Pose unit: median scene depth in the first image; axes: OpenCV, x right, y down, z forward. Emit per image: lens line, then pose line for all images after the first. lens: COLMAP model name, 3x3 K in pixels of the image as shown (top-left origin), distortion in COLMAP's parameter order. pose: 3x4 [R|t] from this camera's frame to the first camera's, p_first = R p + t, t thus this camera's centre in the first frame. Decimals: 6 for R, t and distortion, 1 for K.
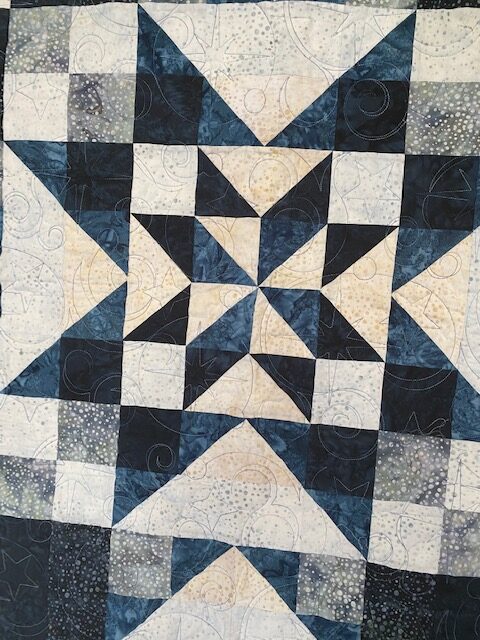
lens RADIAL K [[502.9, 0, 237.7], [0, 502.9, 319.6], [0, 0, 1]] dist [0.027217, -0.004713]
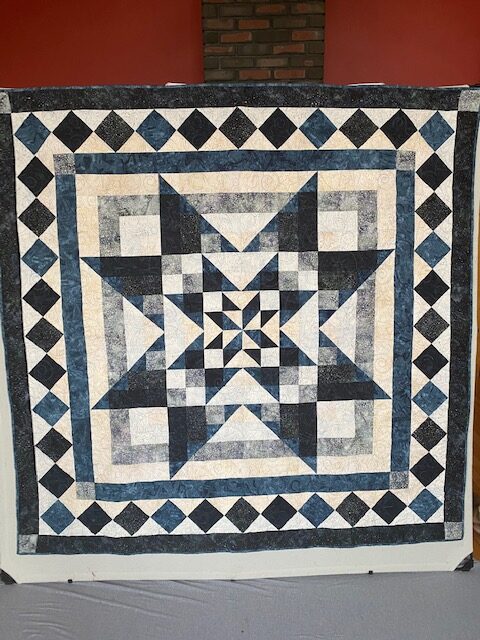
lens RADIAL K [[502.9, 0, 240.5], [0, 502.9, 318.0], [0, 0, 1]] dist [0.027217, -0.004713]
pose [[0.979531, -0.105559, 0.171397, -0.558218], [0.096809, 0.993573, 0.058657, -0.350874], [-0.176487, -0.040864, 0.983454, -2.406178]]
